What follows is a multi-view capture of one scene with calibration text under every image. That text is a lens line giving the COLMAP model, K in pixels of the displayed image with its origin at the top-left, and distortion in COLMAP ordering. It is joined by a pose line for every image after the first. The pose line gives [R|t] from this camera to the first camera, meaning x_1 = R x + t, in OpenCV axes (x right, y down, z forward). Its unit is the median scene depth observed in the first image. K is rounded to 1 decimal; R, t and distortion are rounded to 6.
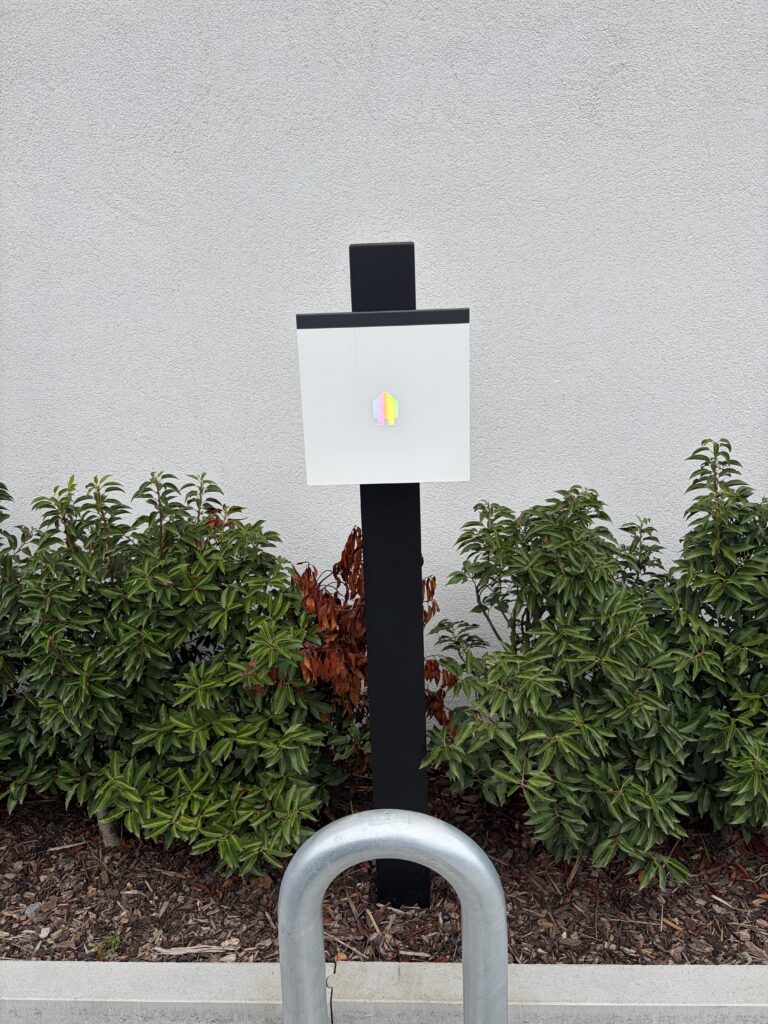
lens RADIAL K [[779.4, 0, 375.0], [0, 779.4, 504.3], [0, 0, 1]] dist [0.044004, -0.049824]
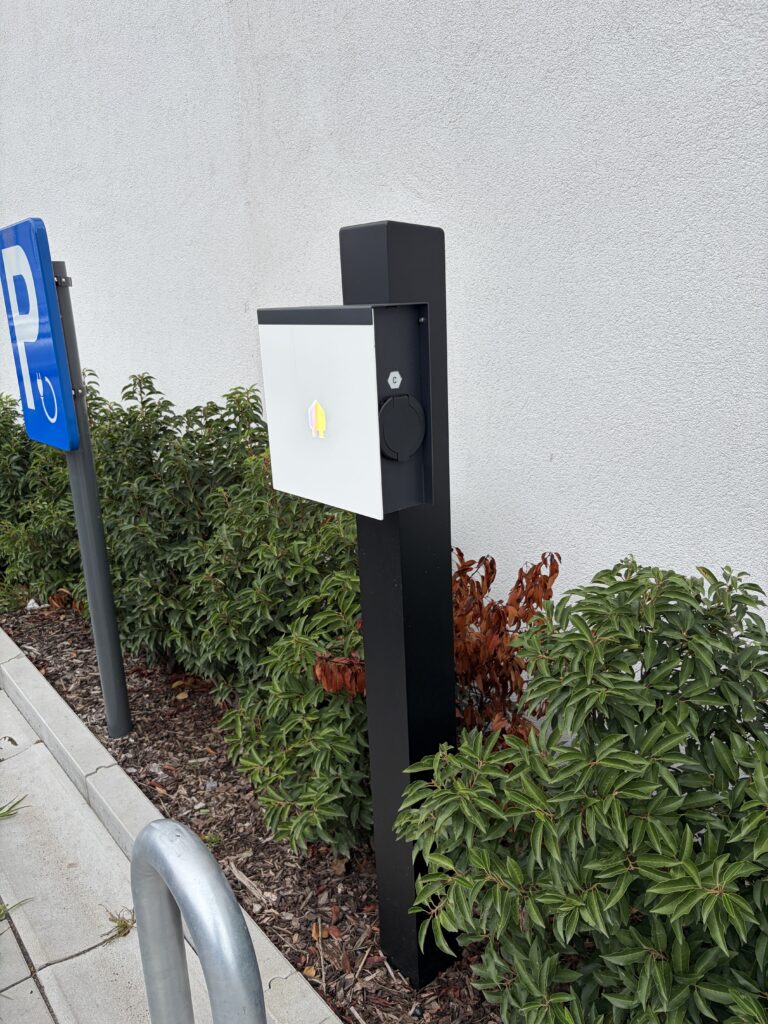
lens RADIAL K [[779.4, 0, 375.0], [0, 779.4, 504.3], [0, 0, 1]] dist [0.044004, -0.049824]
pose [[0.658296, 0.200992, -0.725430, 0.566200], [-0.159691, 0.979048, 0.126348, -0.118546], [0.735626, 0.032670, 0.676600, 0.361054]]
